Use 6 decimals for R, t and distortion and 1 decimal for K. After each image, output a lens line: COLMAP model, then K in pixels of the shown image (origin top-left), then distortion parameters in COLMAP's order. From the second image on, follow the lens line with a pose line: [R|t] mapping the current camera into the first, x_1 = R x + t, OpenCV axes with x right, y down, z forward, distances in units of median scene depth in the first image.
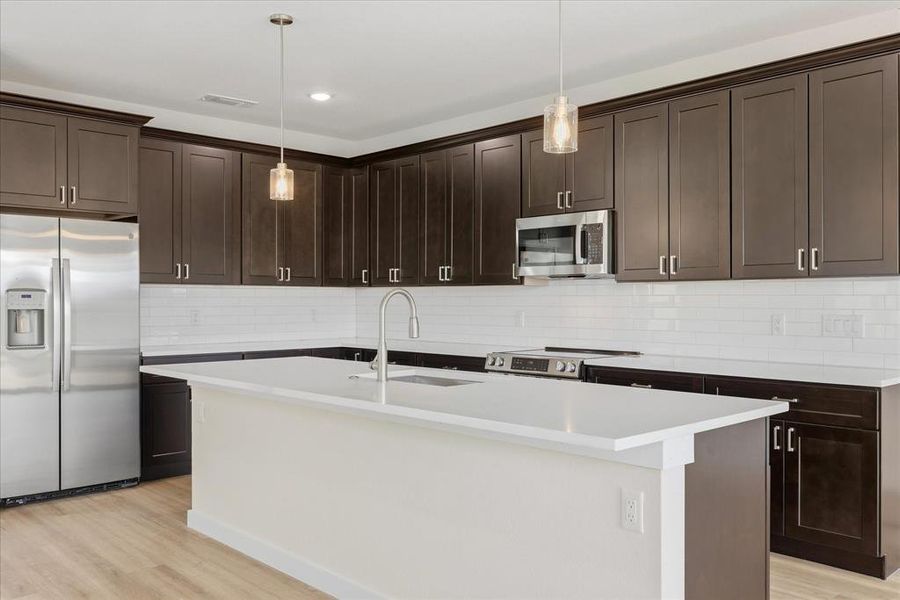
lens RADIAL K [[775.9, 0, 446.0], [0, 775.9, 308.0], [0, 0, 1]] dist [-0.004448, 0.000796]
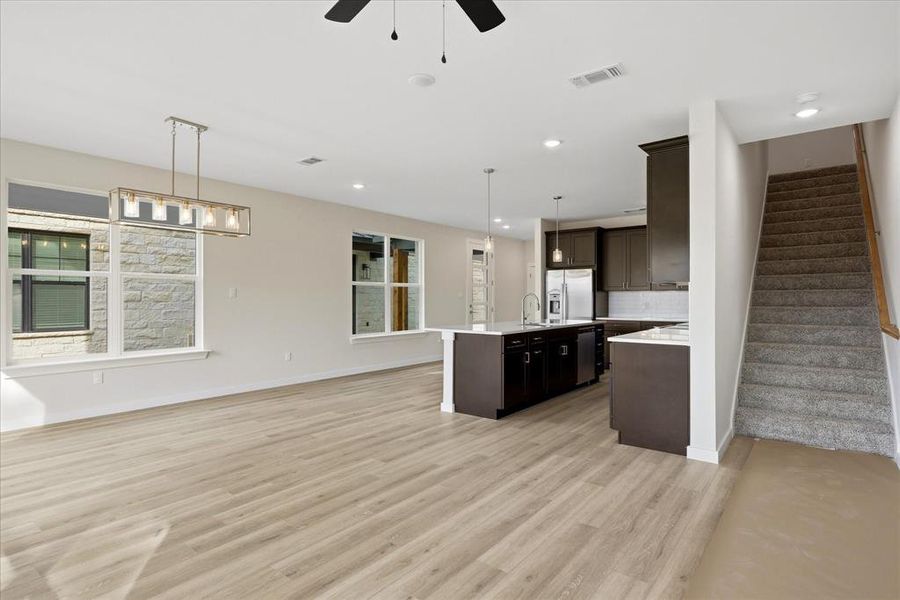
lens RADIAL K [[467.8, 0, 444.8], [0, 467.8, 300.3], [0, 0, 1]] dist [0.001075, -0.000166]
pose [[0.145864, 0.002739, -0.989301, 1.115424], [-0.009423, 0.999955, 0.001379, 0.001590], [0.989260, 0.009121, 0.145883, 0.278499]]
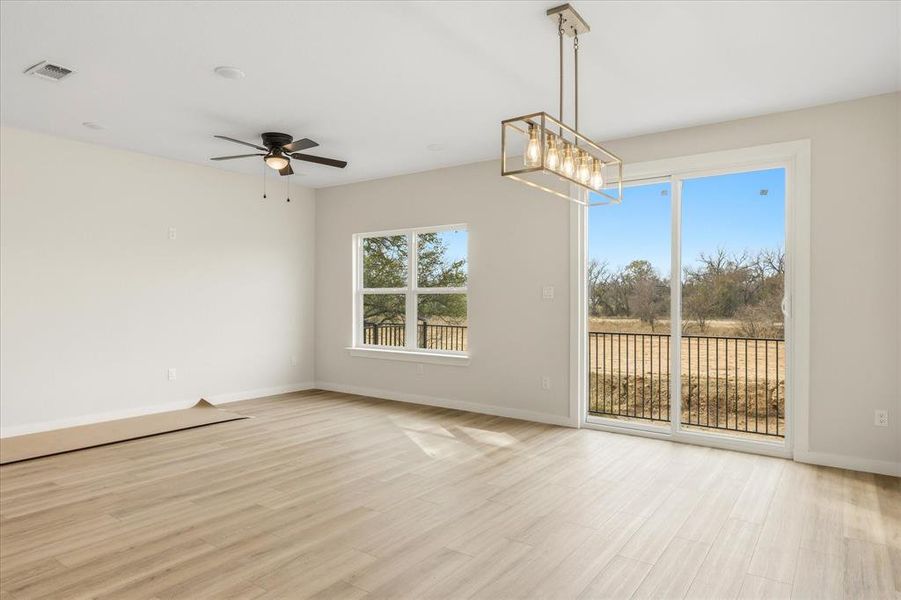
lens RADIAL K [[546.6, 0, 449.8], [0, 546.6, 295.9], [0, 0, 1]] dist [-0.006683, -0.000904]
pose [[-0.199265, 0.002829, 0.979942, -0.255120], [0.004552, 0.999988, -0.001961, 0.000484], [-0.979935, 0.004070, -0.199275, 0.200005]]
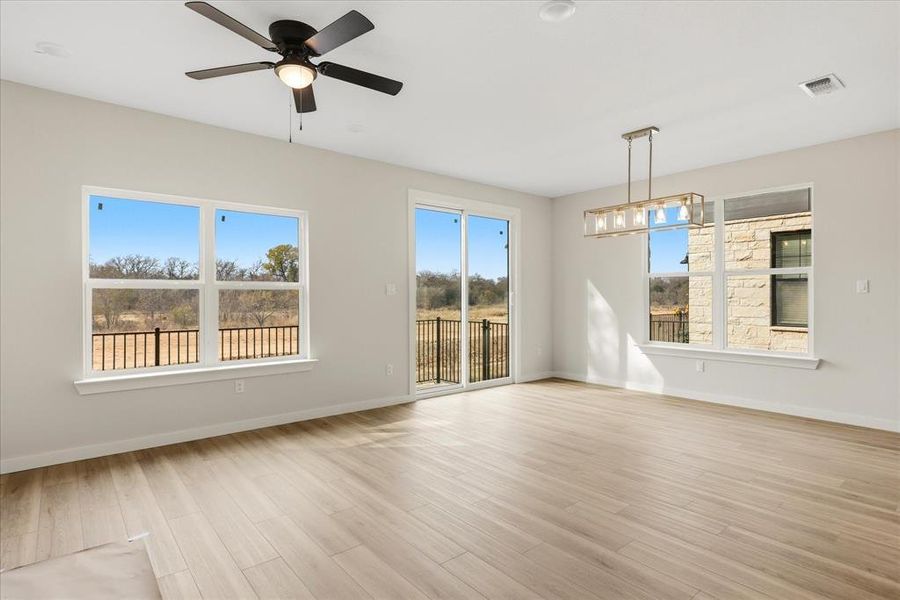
lens RADIAL K [[467.8, 0, 447.0], [0, 467.8, 295.0], [0, 0, 1]] dist [0.001075, -0.000166]
pose [[-0.998378, -0.000416, 0.056938, 0.576901], [0.000026, 0.999970, 0.007764, -0.003512], [-0.056940, 0.007753, -0.998348, 0.825101]]
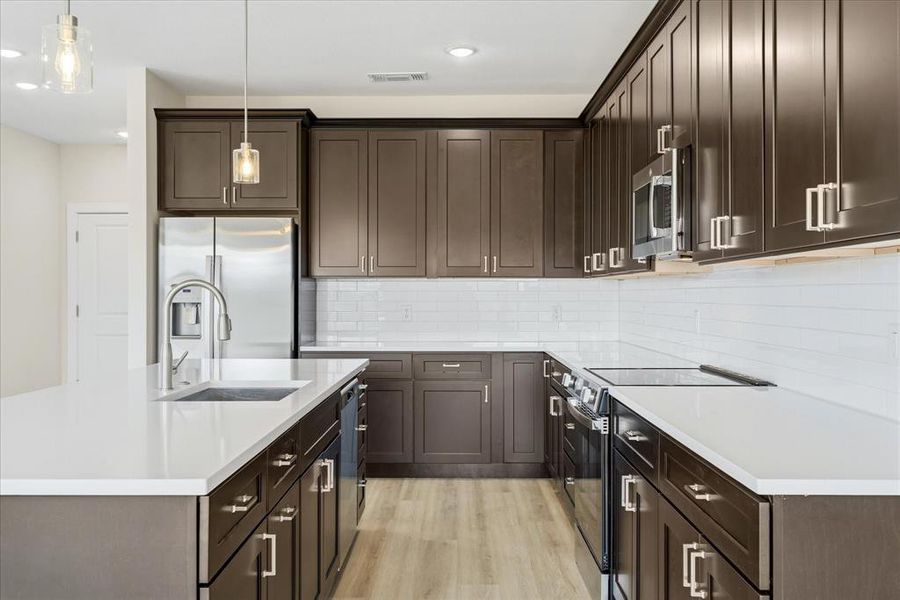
lens RADIAL K [[841.3, 0, 451.1], [0, 841.3, 298.1], [0, 0, 1]] dist [0.024649, 0.000000]
pose [[0.723340, 0.002959, -0.690485, 0.509663], [-0.007713, 0.999963, -0.003794, -0.002446], [0.690449, 0.008071, 0.723336, 0.360572]]
